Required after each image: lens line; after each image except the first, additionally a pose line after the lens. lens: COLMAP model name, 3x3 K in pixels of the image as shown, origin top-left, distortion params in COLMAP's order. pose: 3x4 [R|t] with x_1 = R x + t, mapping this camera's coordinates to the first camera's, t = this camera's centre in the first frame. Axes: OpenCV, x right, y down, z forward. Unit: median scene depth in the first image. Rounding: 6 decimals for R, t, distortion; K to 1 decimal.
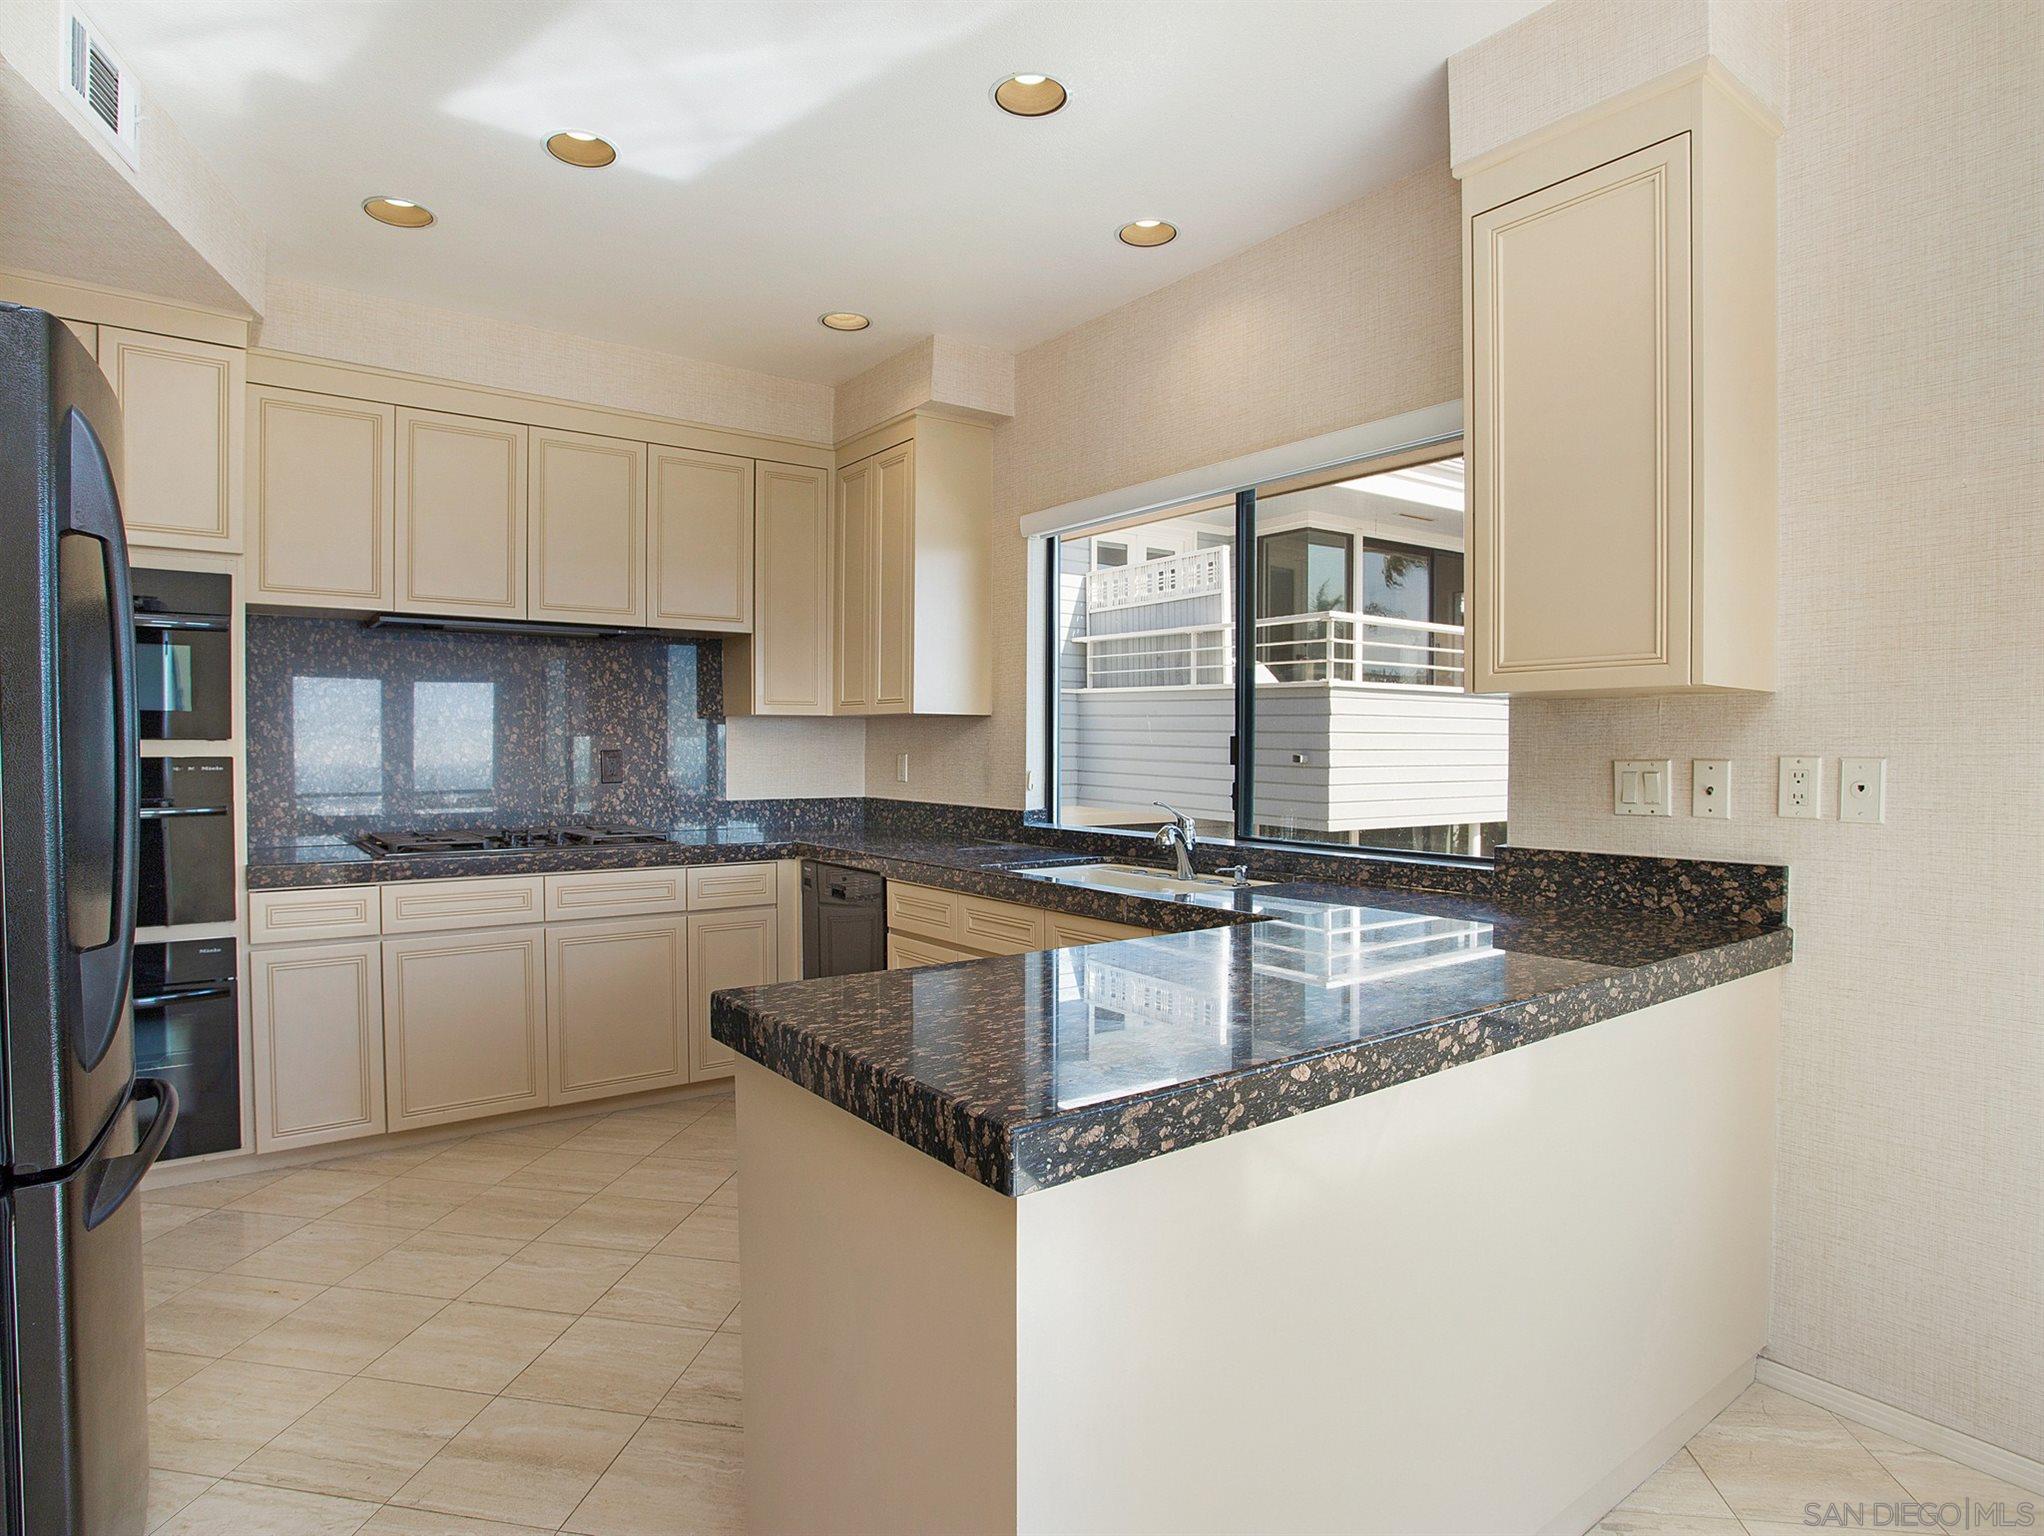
lens RADIAL K [[1180.0, 0, 1018.8], [0, 1180.0, 760.8], [0, 0, 1]] dist [-0.032217, 0.000168]
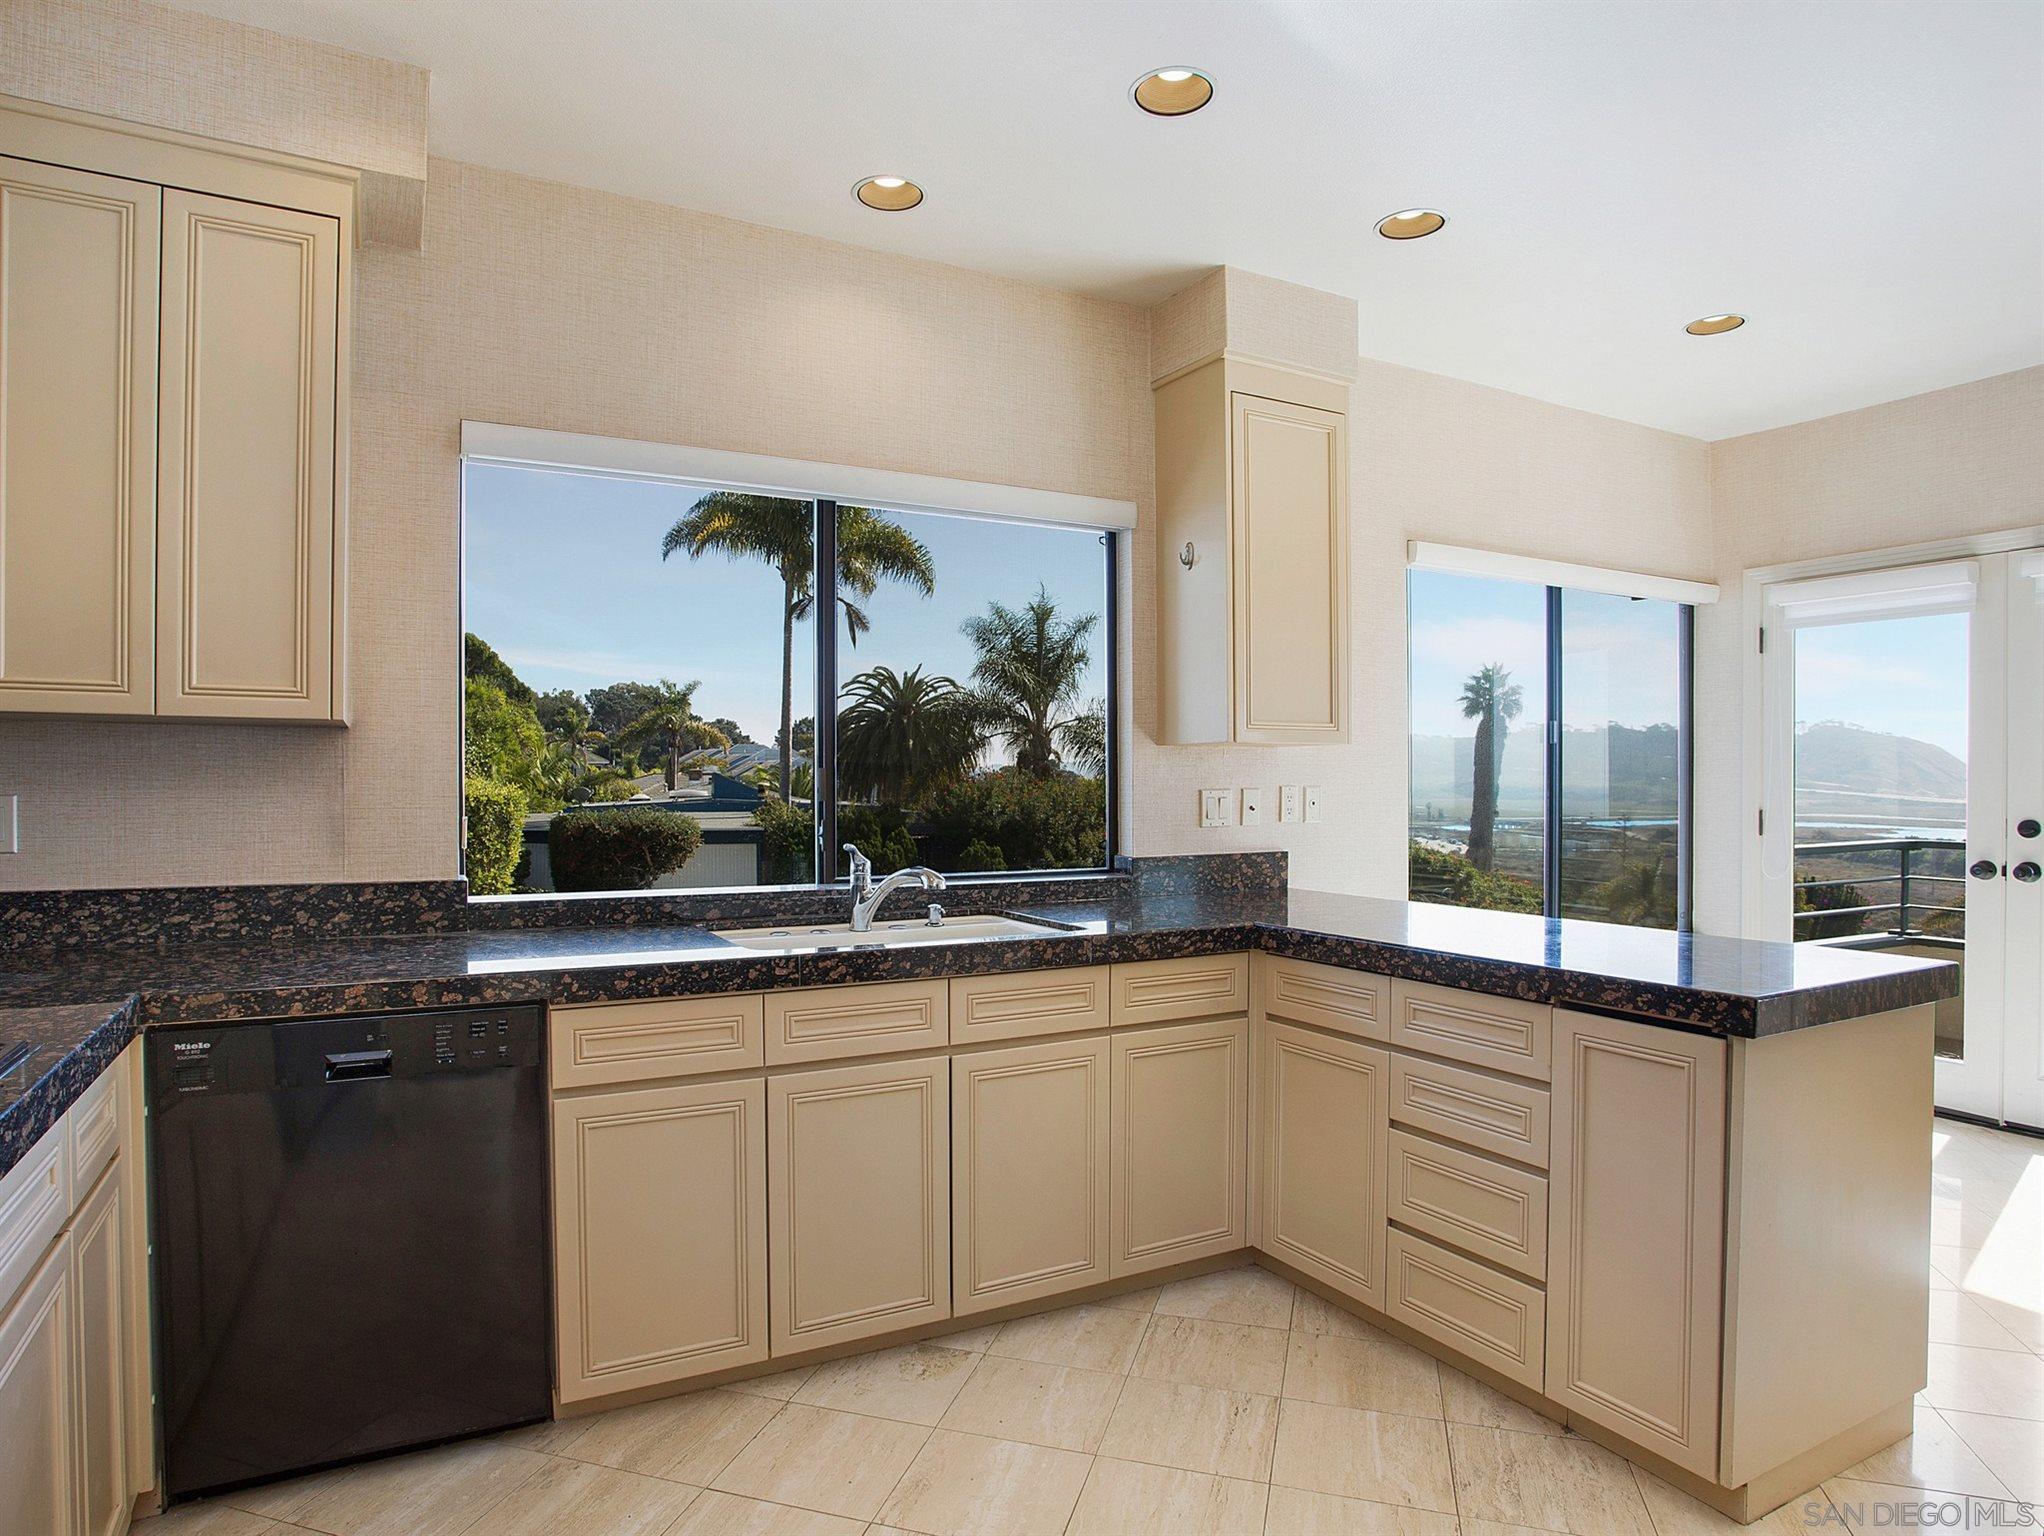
lens RADIAL K [[1180.0, 0, 1017.8], [0, 1180.0, 778.6], [0, 0, 1]] dist [-0.032217, 0.000168]
pose [[0.152754, -0.002453, 0.988261, -0.830770], [0.010957, 0.999940, 0.000788, -0.014747], [-0.988203, 0.010708, 0.152772, 0.870365]]
